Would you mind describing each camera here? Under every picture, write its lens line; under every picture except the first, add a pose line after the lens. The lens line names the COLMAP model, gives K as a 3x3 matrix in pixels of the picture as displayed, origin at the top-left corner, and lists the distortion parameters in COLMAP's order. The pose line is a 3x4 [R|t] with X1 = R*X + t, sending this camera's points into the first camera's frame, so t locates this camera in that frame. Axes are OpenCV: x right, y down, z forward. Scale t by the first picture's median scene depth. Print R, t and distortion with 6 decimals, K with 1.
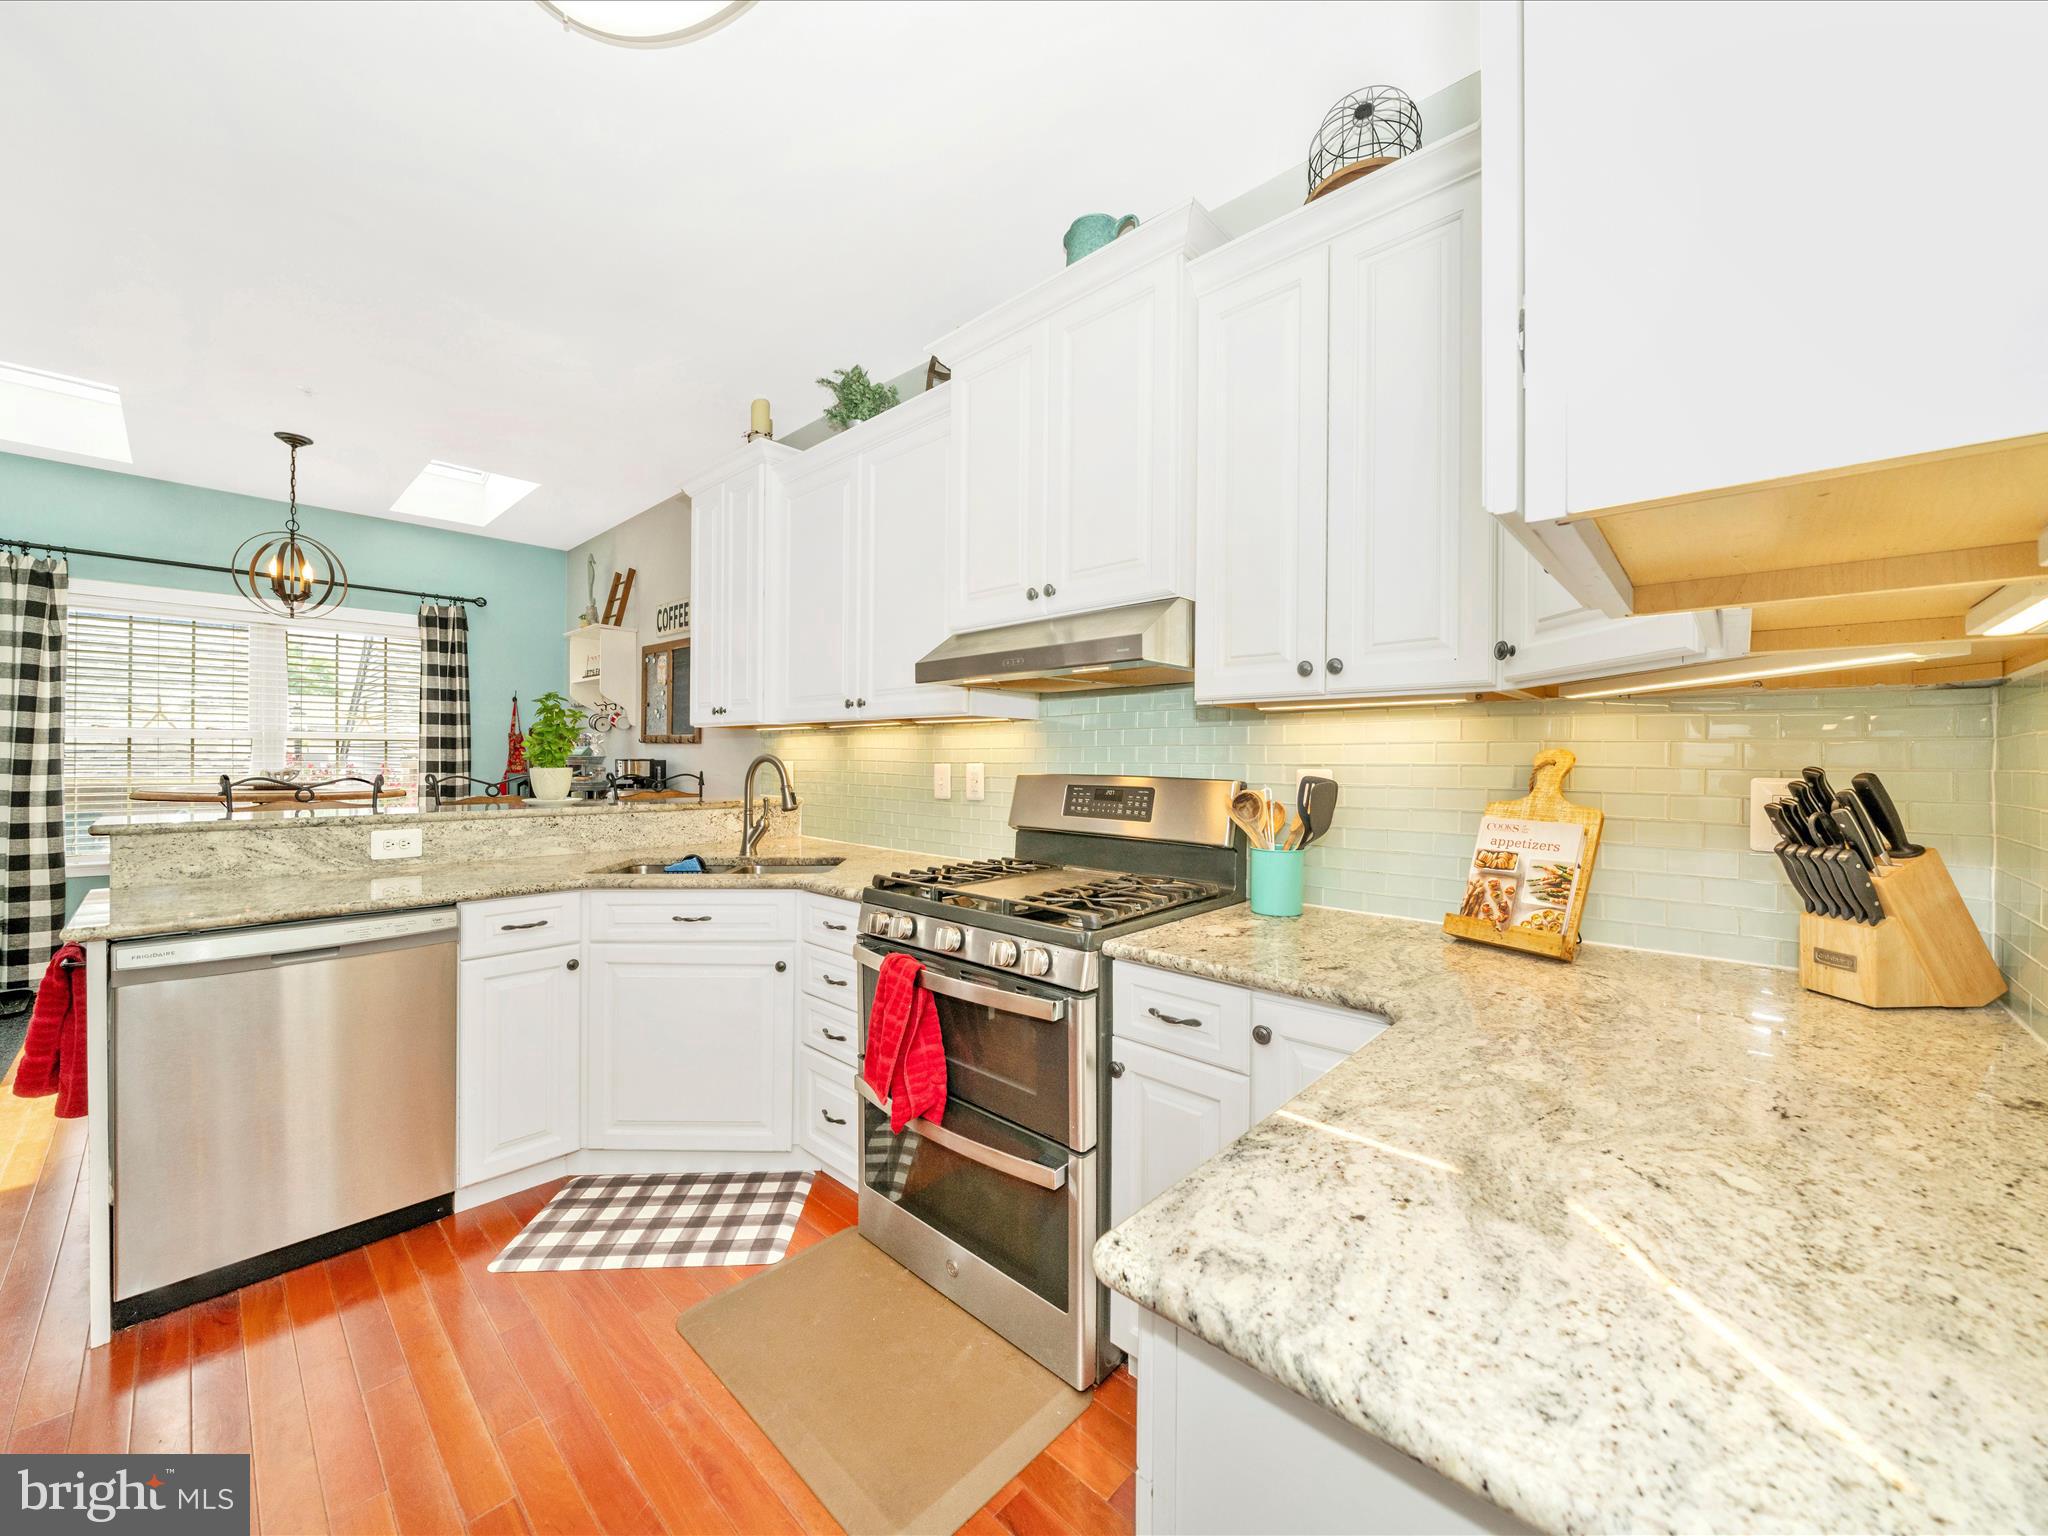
lens RADIAL K [[785.0, 0, 1027.6], [0, 785.0, 756.4], [0, 0, 1]] dist [-0.003941, -0.001175]
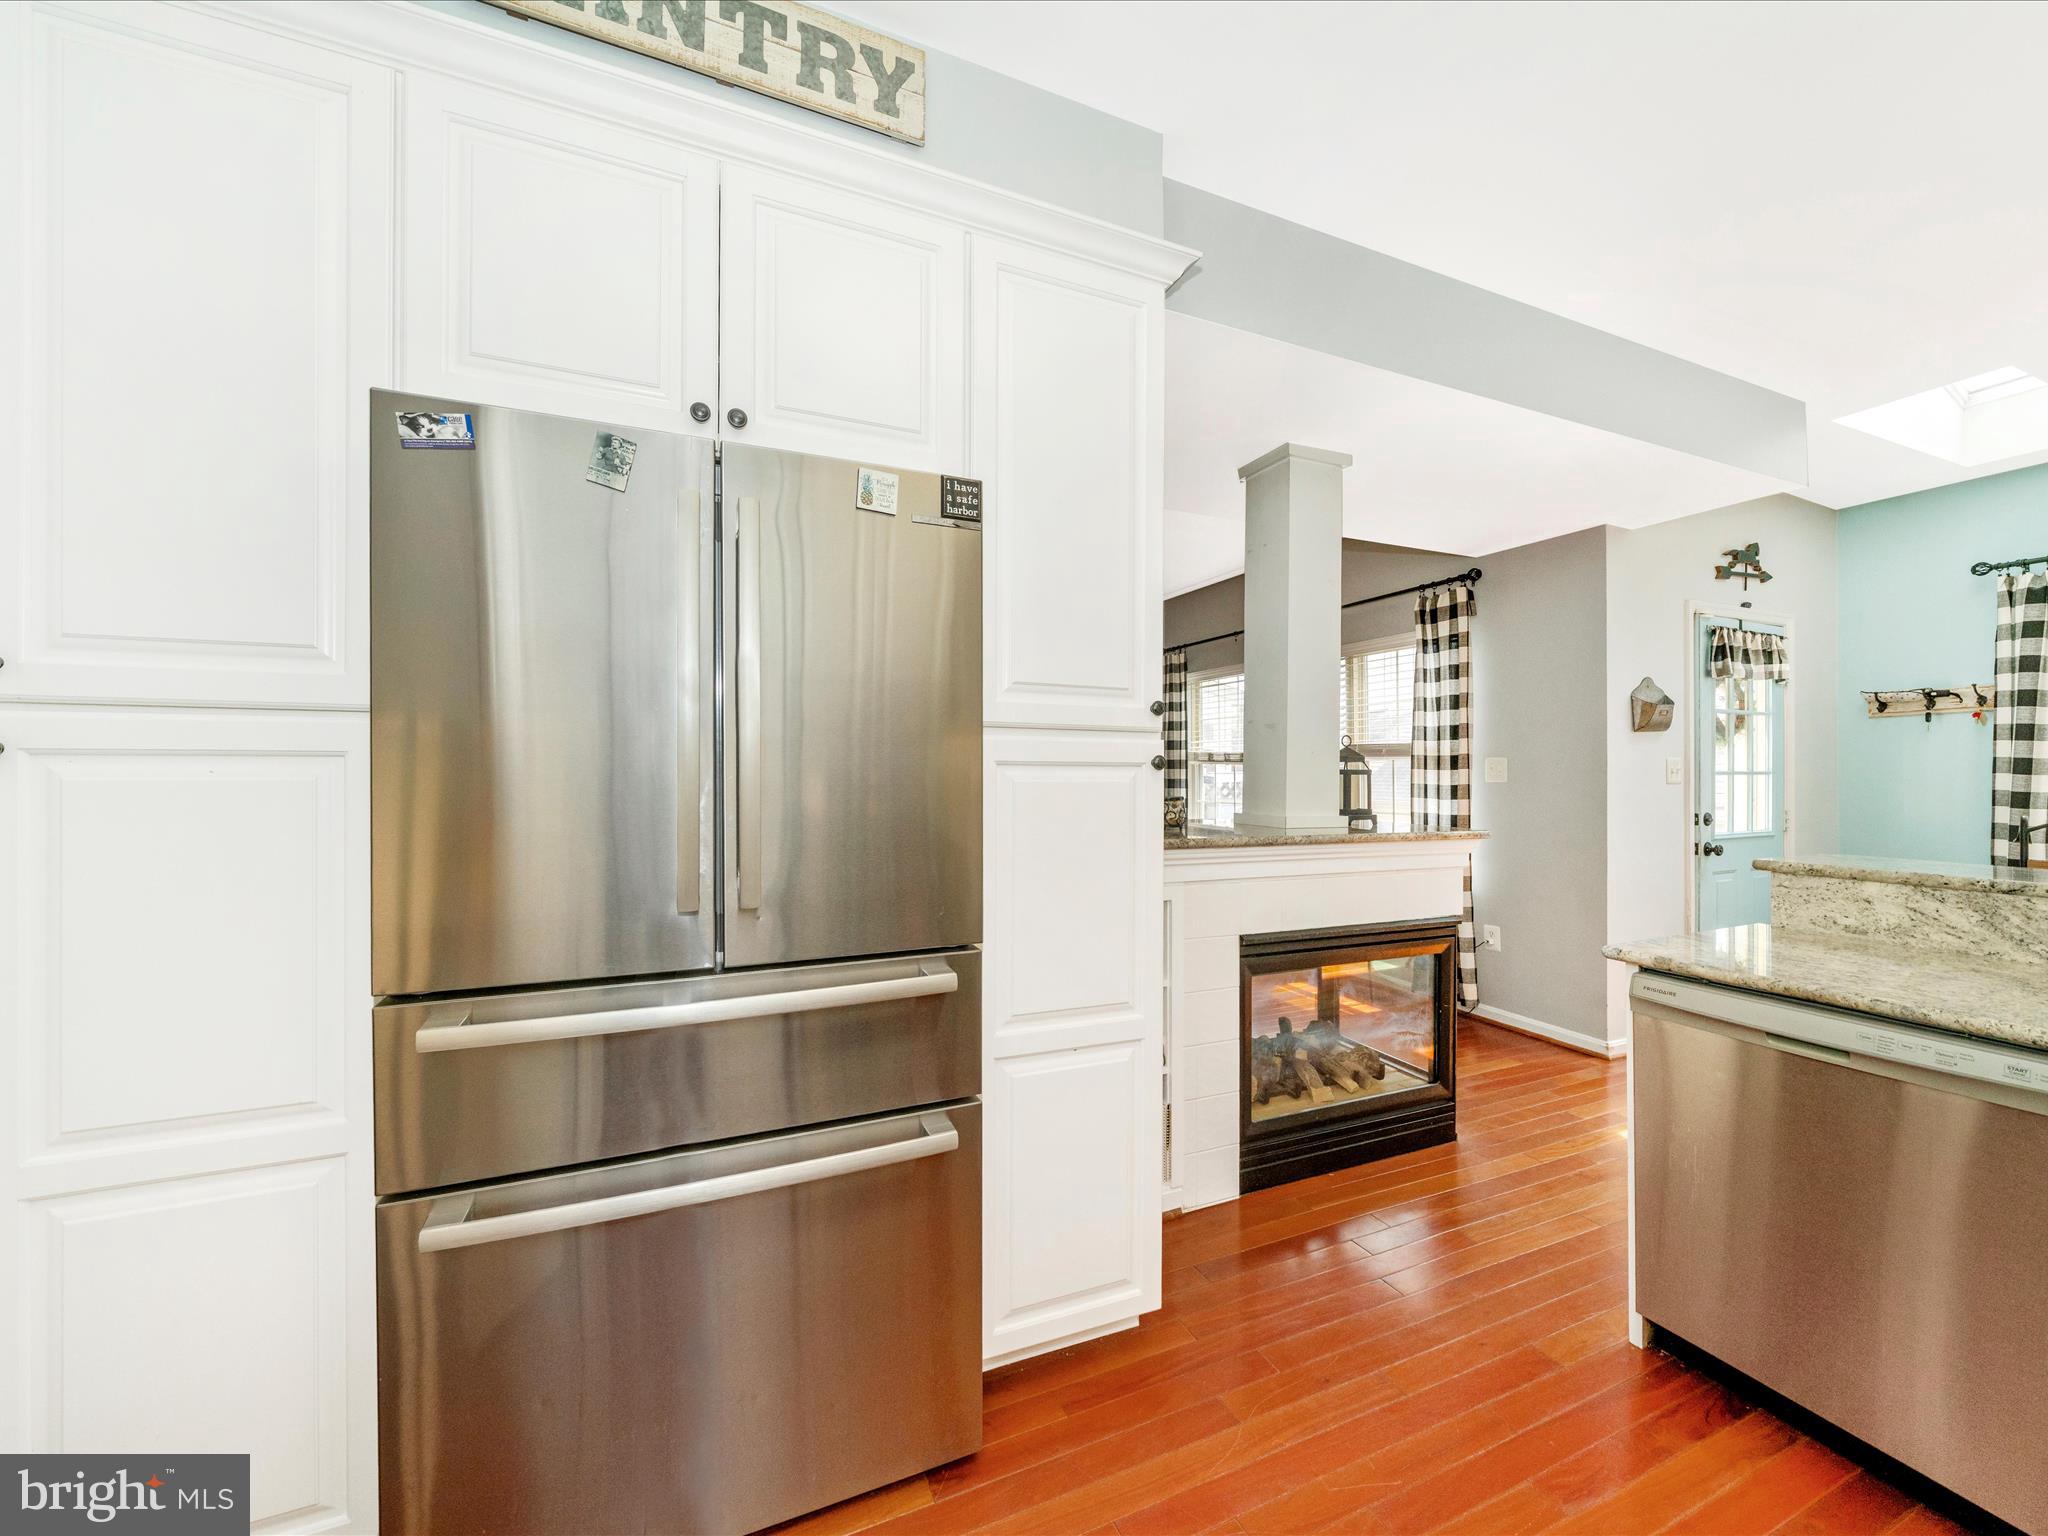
lens RADIAL K [[785.0, 0, 1021.9], [0, 785.0, 771.2], [0, 0, 1]] dist [-0.003941, -0.001175]
pose [[-0.406118, -0.009781, -0.913768, 0.098228], [-0.006204, 0.999949, -0.007946, -0.010446], [0.913799, 0.002442, -0.406158, 0.493782]]
